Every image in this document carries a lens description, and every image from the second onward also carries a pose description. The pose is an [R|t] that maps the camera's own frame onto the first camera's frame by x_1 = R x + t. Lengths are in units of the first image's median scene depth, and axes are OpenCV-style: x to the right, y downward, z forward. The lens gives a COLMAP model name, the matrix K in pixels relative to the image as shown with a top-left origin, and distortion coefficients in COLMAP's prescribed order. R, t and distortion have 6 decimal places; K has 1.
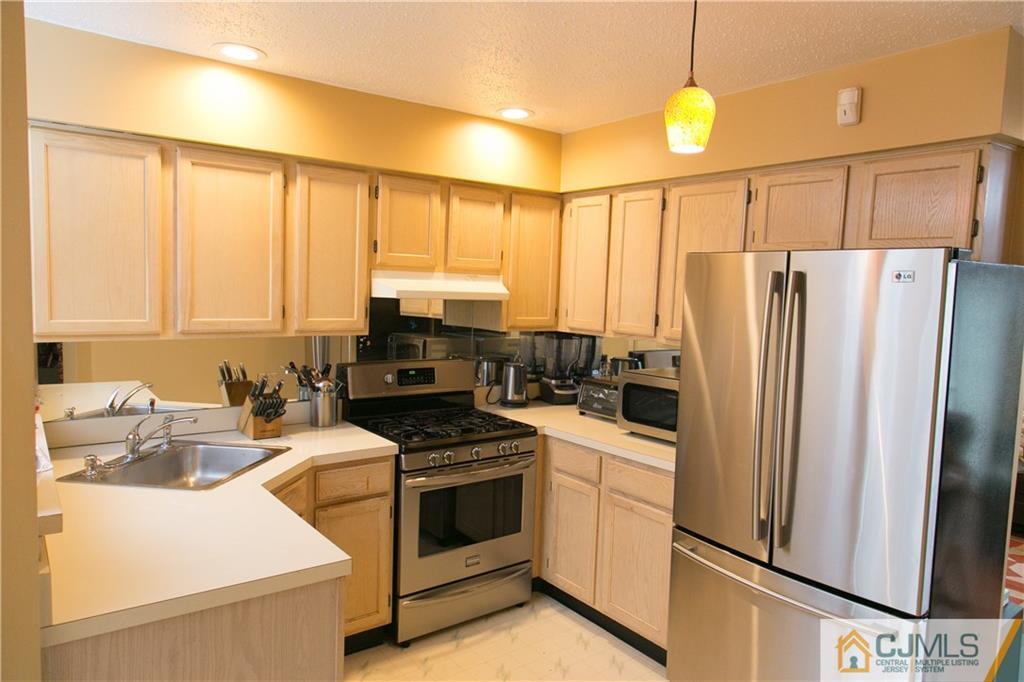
lens RADIAL K [[687.0, 0, 511.3], [0, 687.0, 343.0], [0, 0, 1]] dist [0.005713, -0.001217]
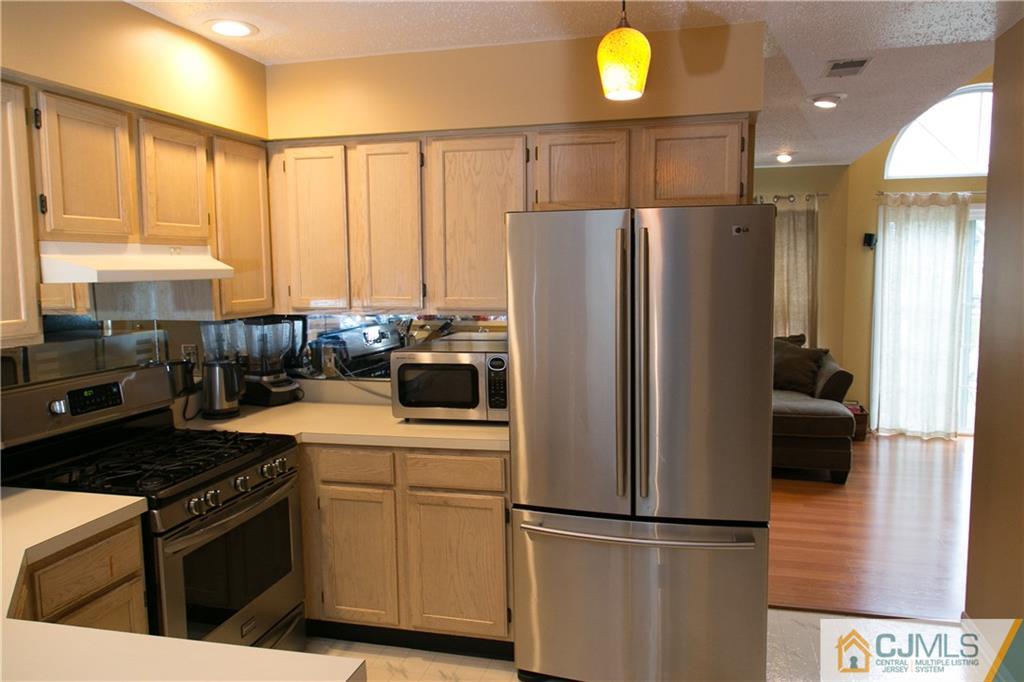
lens RADIAL K [[717.1, 0, 514.6], [0, 717.1, 336.7], [0, 0, 1]] dist [0.001638, -0.013947]
pose [[0.761732, -0.107684, 0.638880, -0.299529], [0.093385, 0.994042, 0.056206, -0.014412], [-0.641127, 0.016848, 0.767250, 0.208756]]
